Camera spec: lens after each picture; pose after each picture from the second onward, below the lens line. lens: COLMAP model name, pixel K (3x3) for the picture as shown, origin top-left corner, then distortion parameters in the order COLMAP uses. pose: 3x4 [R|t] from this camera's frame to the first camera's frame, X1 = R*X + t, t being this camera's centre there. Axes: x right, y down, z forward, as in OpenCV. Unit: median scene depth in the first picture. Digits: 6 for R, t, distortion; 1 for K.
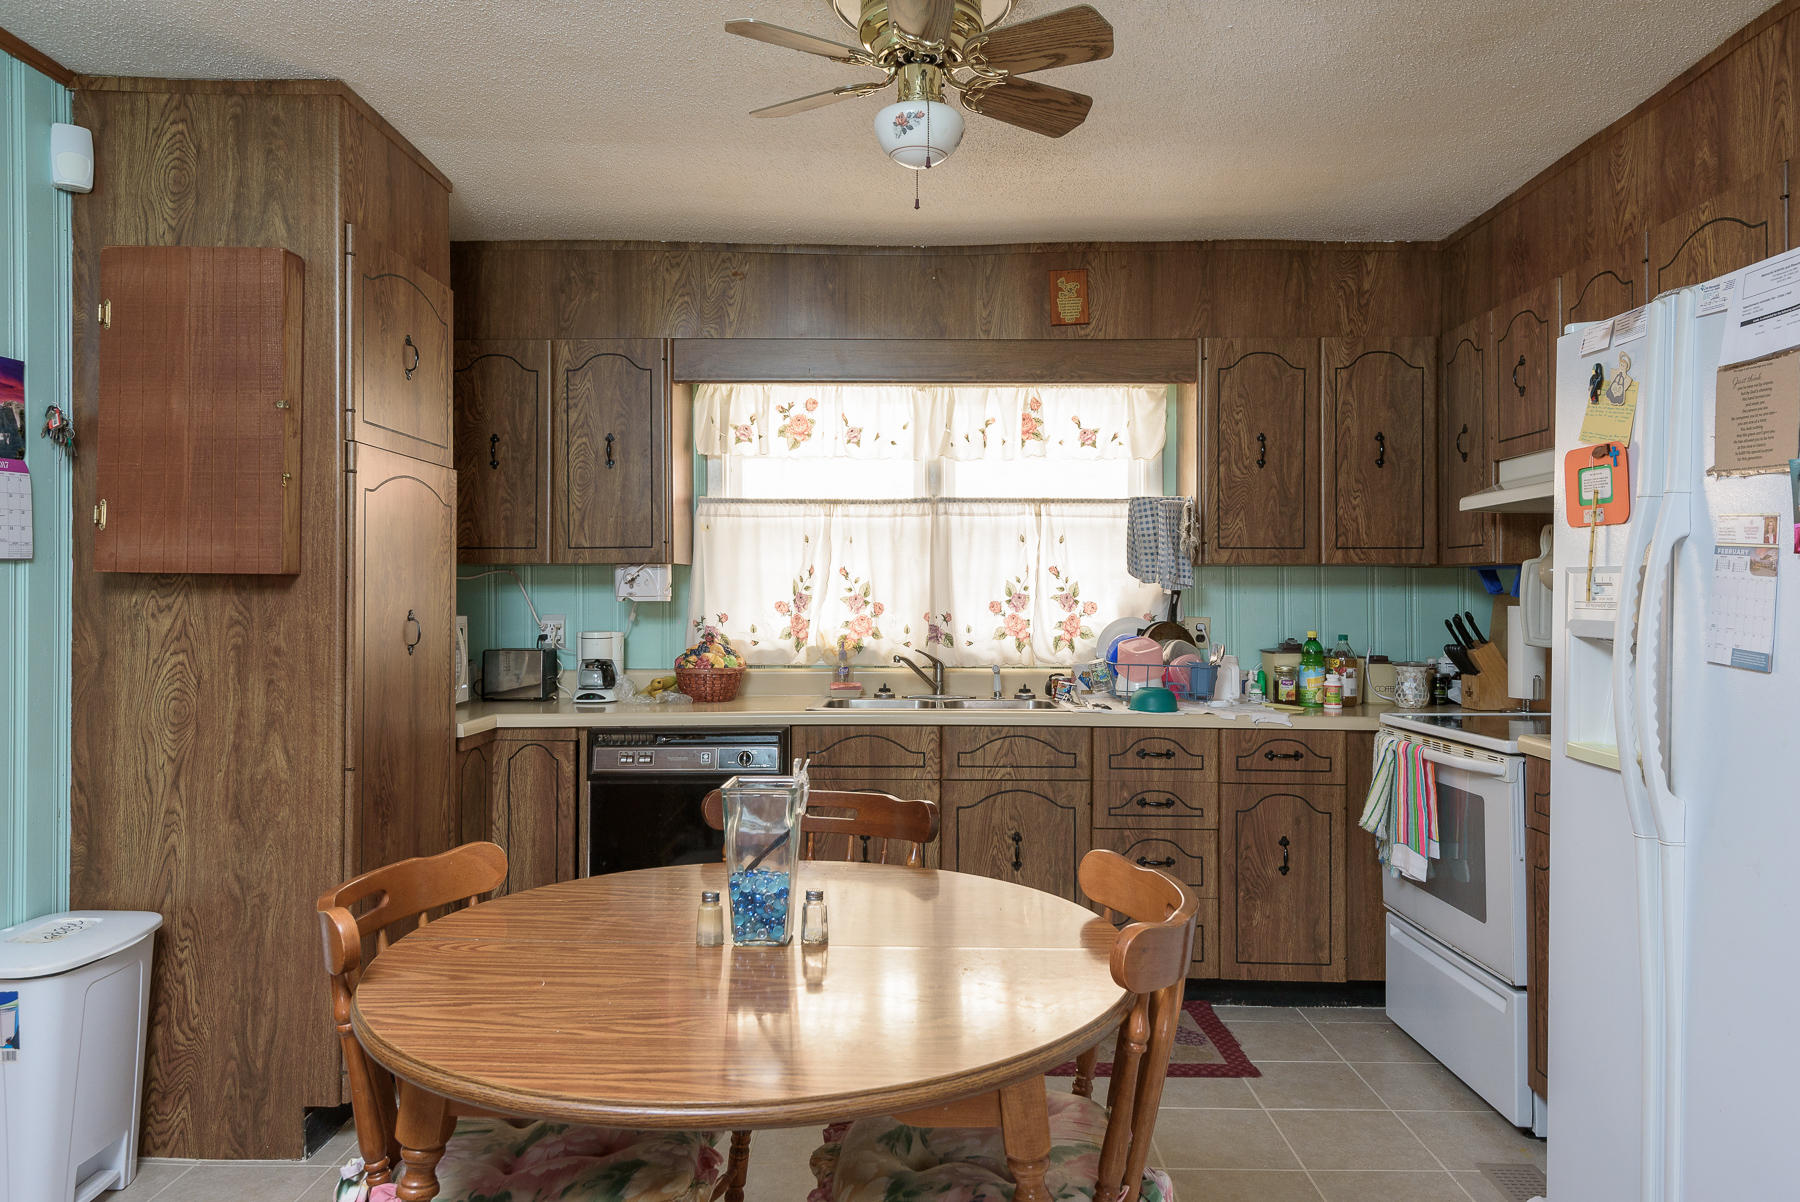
lens RADIAL K [[1216.9, 0, 886.5], [0, 1216.9, 597.3], [0, 0, 1]] dist [0.037854, -0.043086]
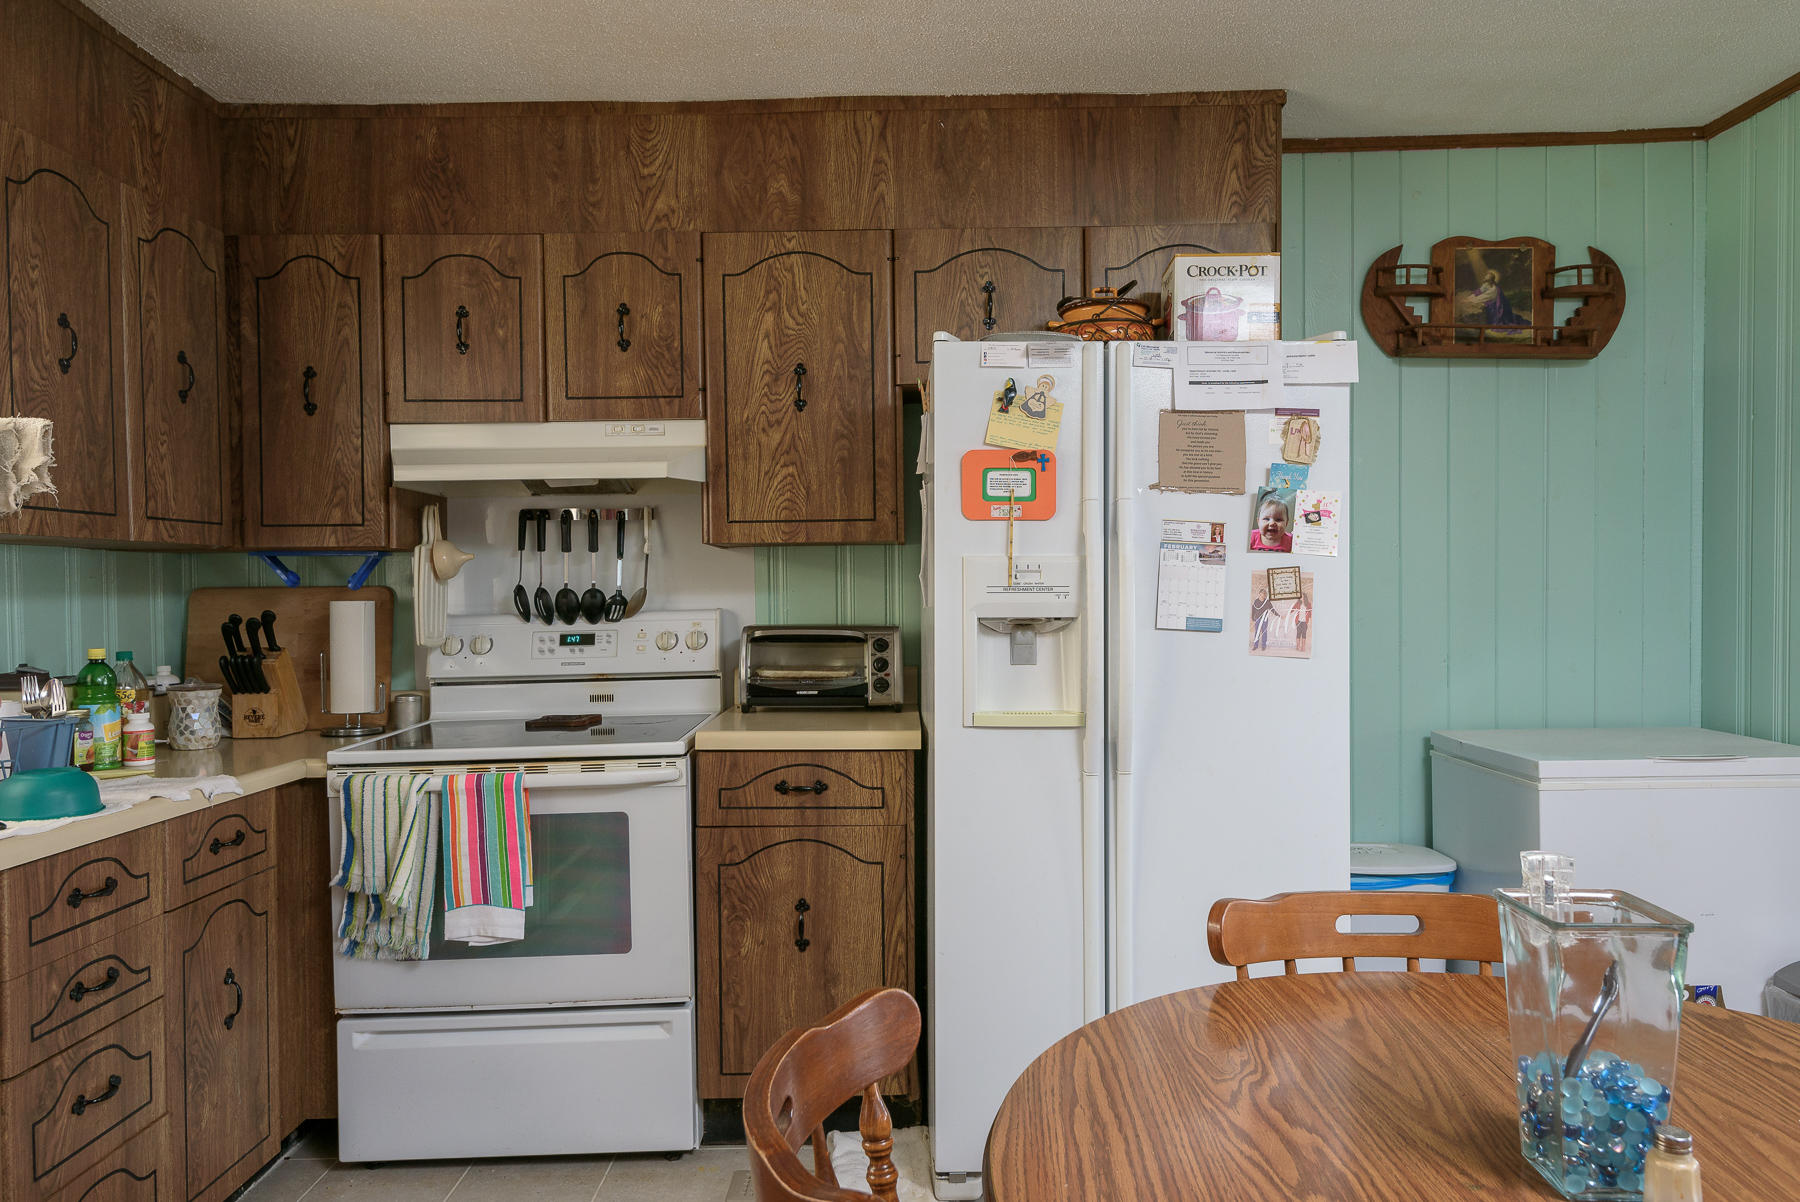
lens RADIAL K [[1242.2, 0, 900.0], [0, 1242.2, 601.0], [0, 0, 1]] dist [0.037064, -0.001056]
pose [[-0.039262, -0.016754, 0.999088, -0.306410], [0.013023, 0.999766, 0.017278, -0.002198], [-0.999144, 0.013690, -0.039035, 0.607531]]
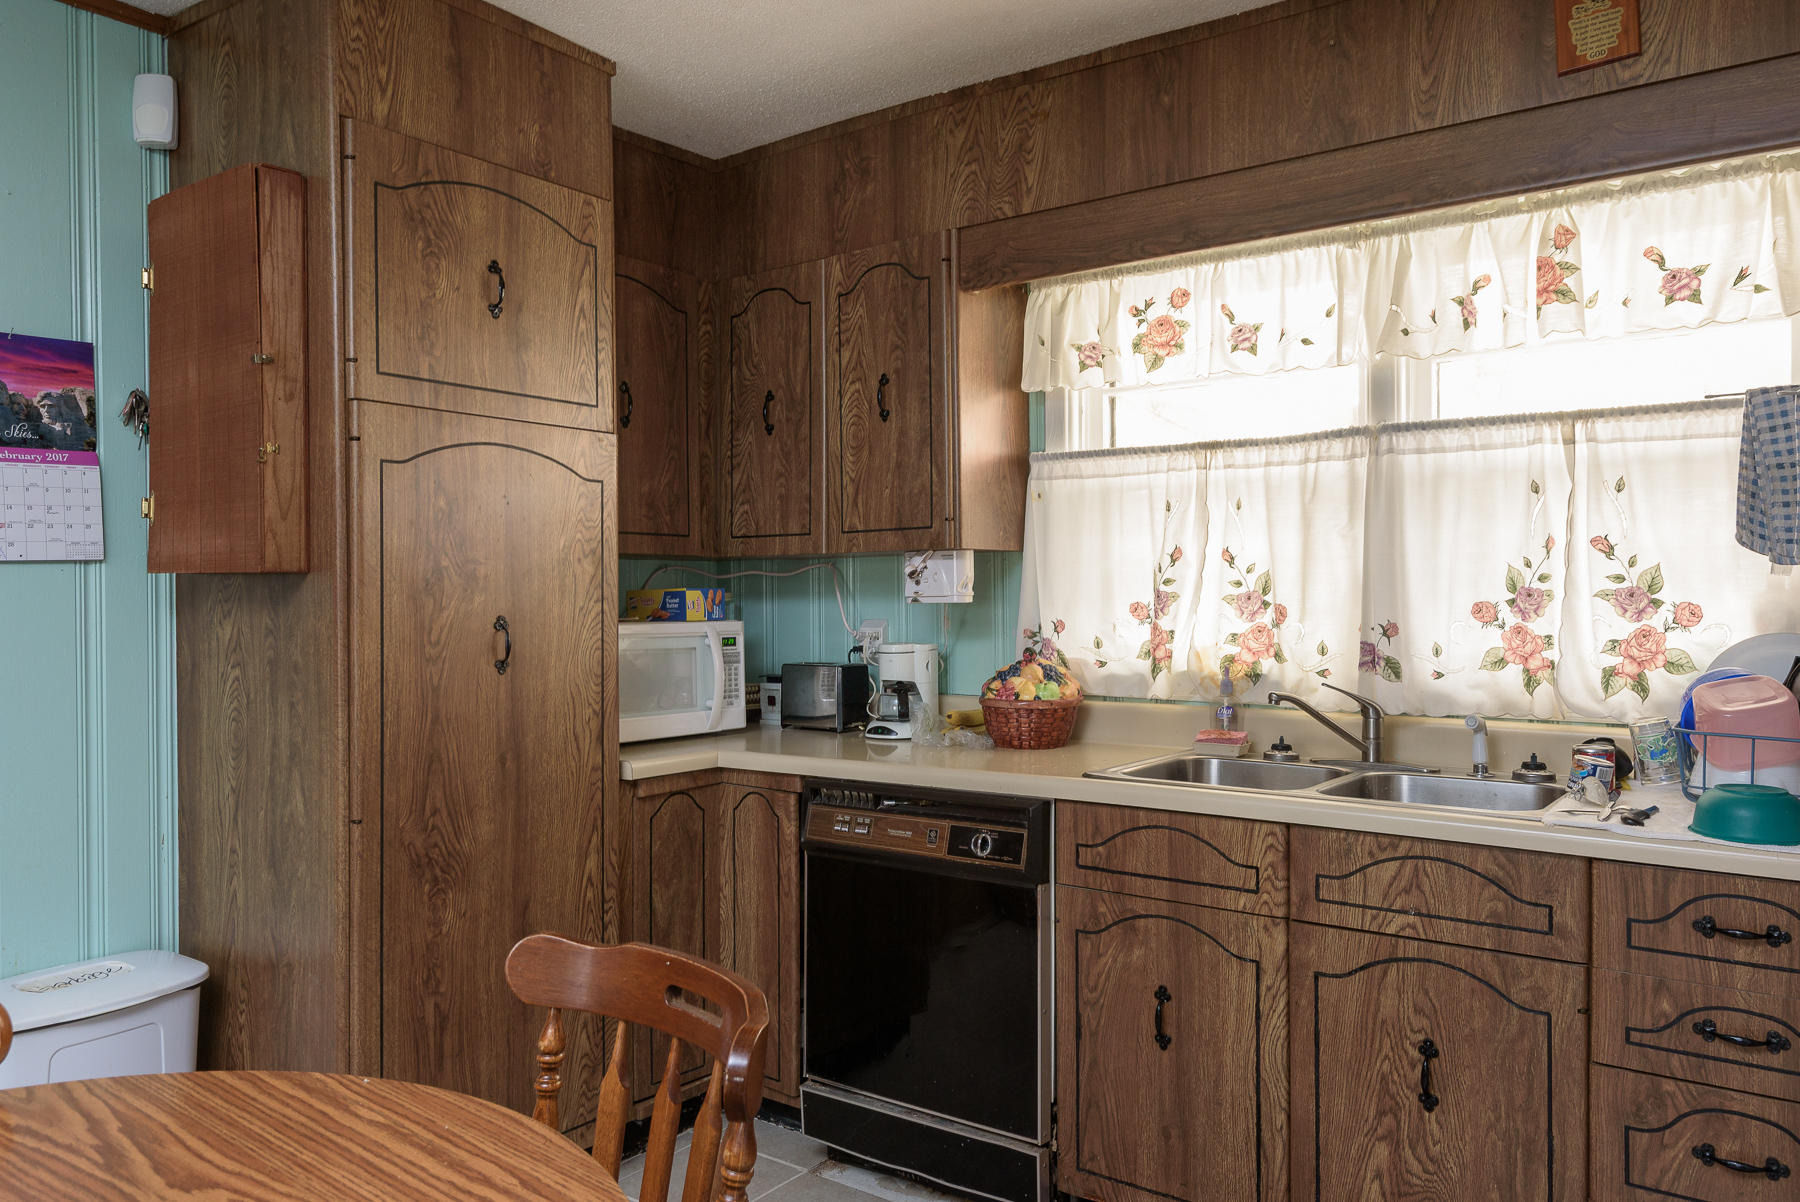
lens RADIAL K [[1266.9, 0, 882.7], [0, 1266.9, 611.1], [0, 0, 1]] dist [0.024084, -0.025508]
pose [[0.813686, 0.002342, -0.581300, 0.214583], [0.005594, 0.999914, 0.011858, -0.000914], [0.581277, -0.012900, 0.813603, 0.378665]]
